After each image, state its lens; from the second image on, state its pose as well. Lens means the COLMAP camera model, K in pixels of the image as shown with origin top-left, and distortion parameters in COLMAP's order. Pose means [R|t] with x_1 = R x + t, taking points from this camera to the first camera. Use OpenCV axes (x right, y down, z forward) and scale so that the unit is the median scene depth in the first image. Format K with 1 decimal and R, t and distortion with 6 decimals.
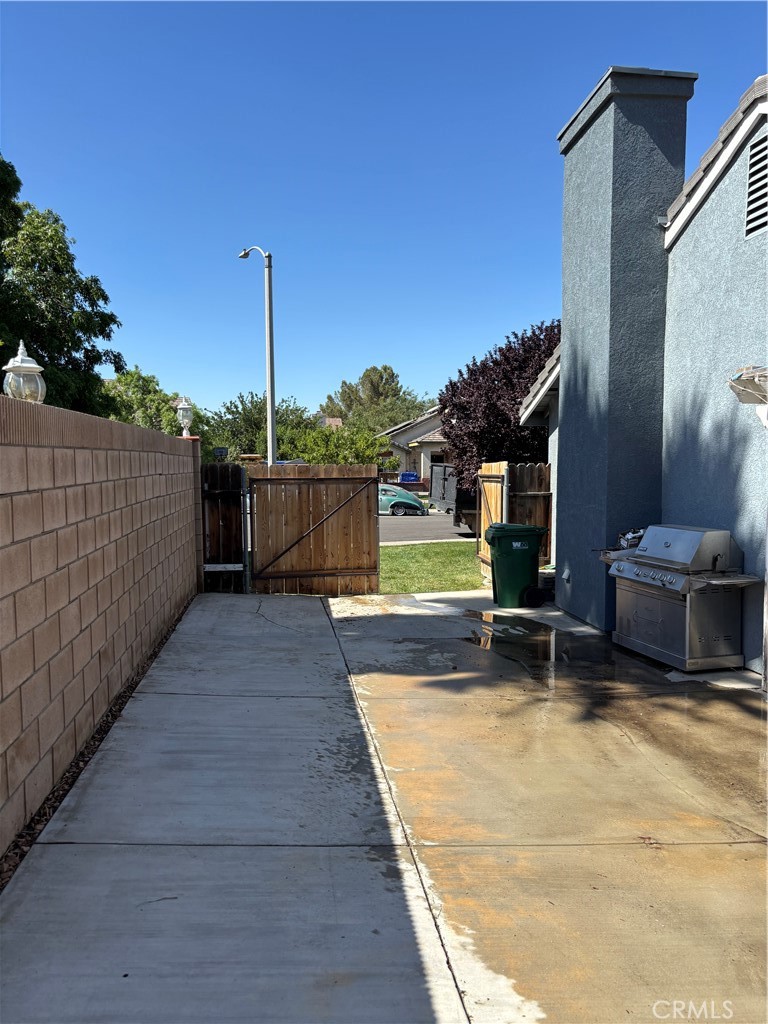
lens RADIAL K [[776.9, 0, 384.0], [0, 776.9, 512.0], [0, 0, 1]] dist [0.029188, -0.002907]
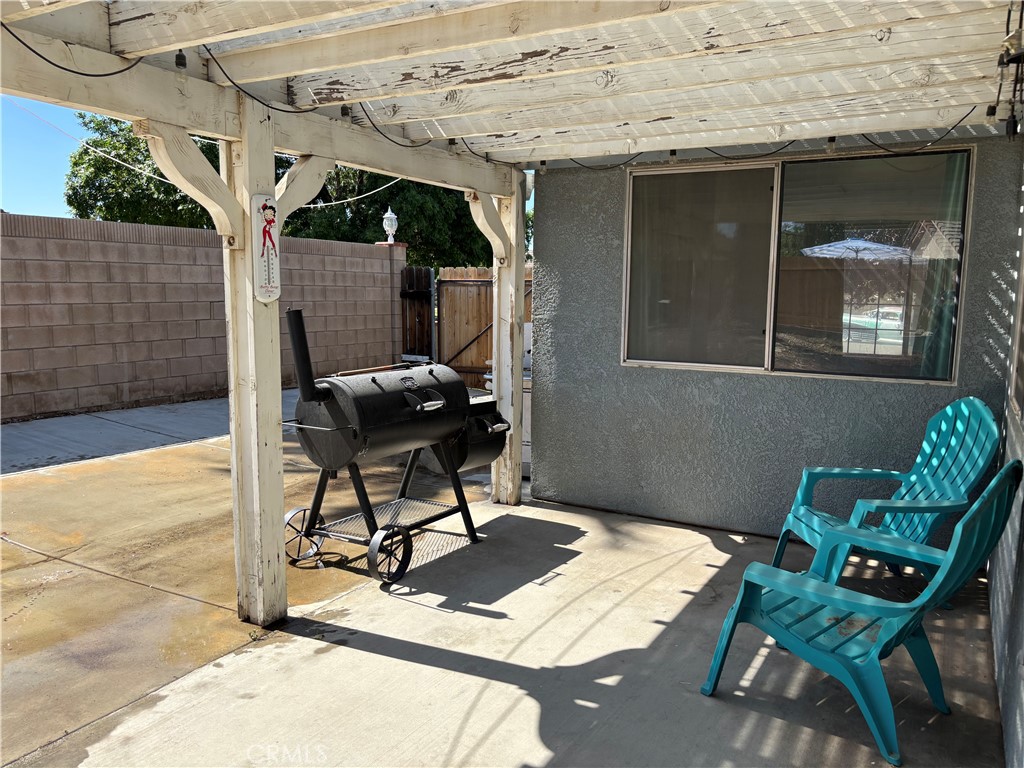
lens RADIAL K [[776.7, 0, 508.9], [0, 776.7, 396.5], [0, 0, 1]] dist [0.079795, -0.100871]
pose [[0.792616, 0.091323, -0.602843, 0.589655], [-0.048592, 0.995036, 0.086847, 0.020814], [0.607782, -0.039543, 0.793119, 0.179788]]
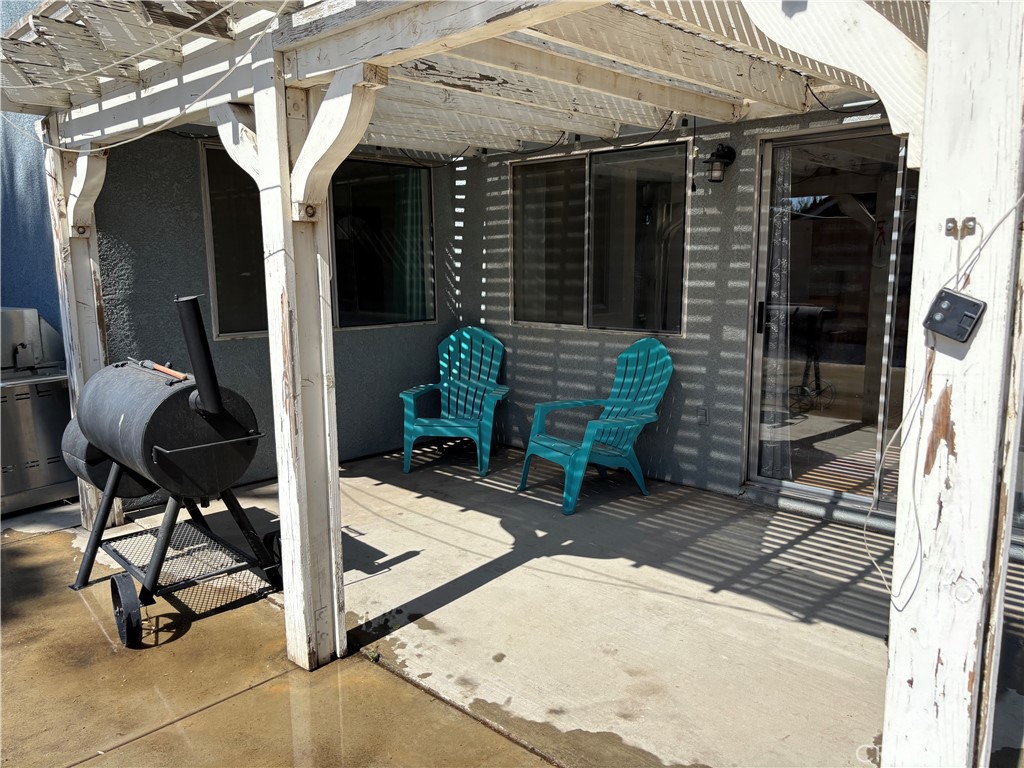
lens RADIAL K [[776.2, 0, 499.9], [0, 776.2, 390.3], [0, 0, 1]] dist [0.070268, -0.002482]
pose [[0.790683, -0.109142, 0.602419, 0.221386], [0.050124, 0.992218, 0.113975, 0.023998], [-0.610171, -0.059922, 0.790001, 0.121915]]
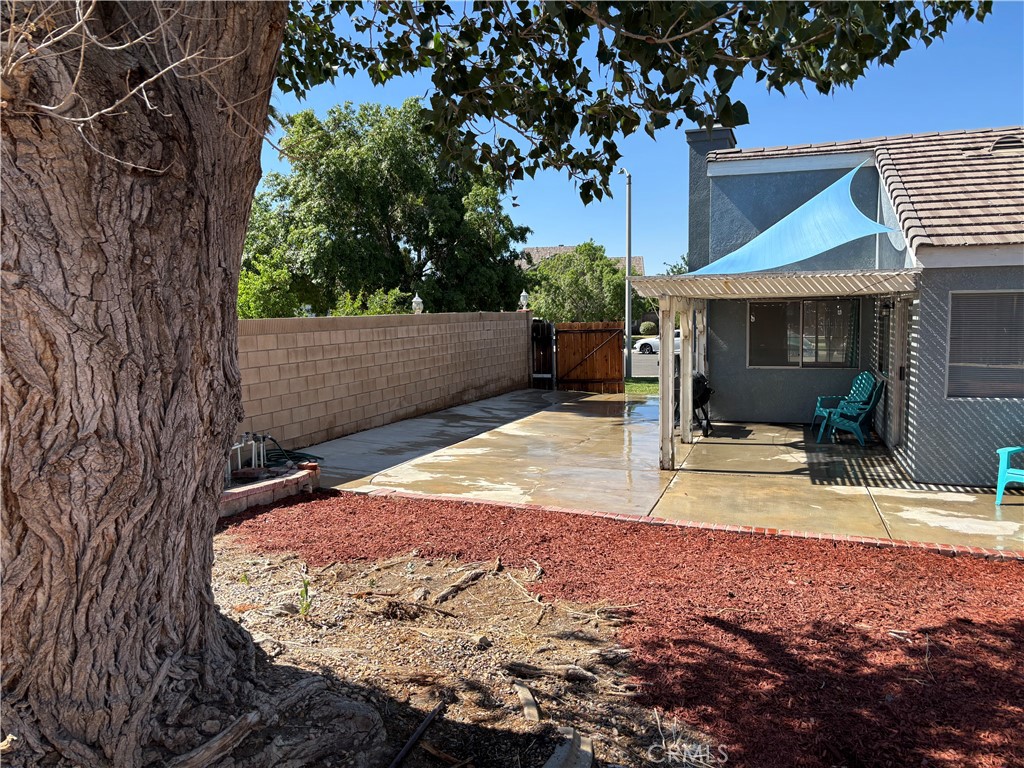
lens RADIAL K [[767.6, 0, 515.7], [0, 767.6, 383.3], [0, 0, 1]] dist [0.064970, -0.090798]
pose [[0.892830, 0.023982, -0.449755, 0.602306], [-0.008195, 0.999281, 0.037016, 0.018677], [0.450320, -0.029364, 0.892384, -0.753695]]
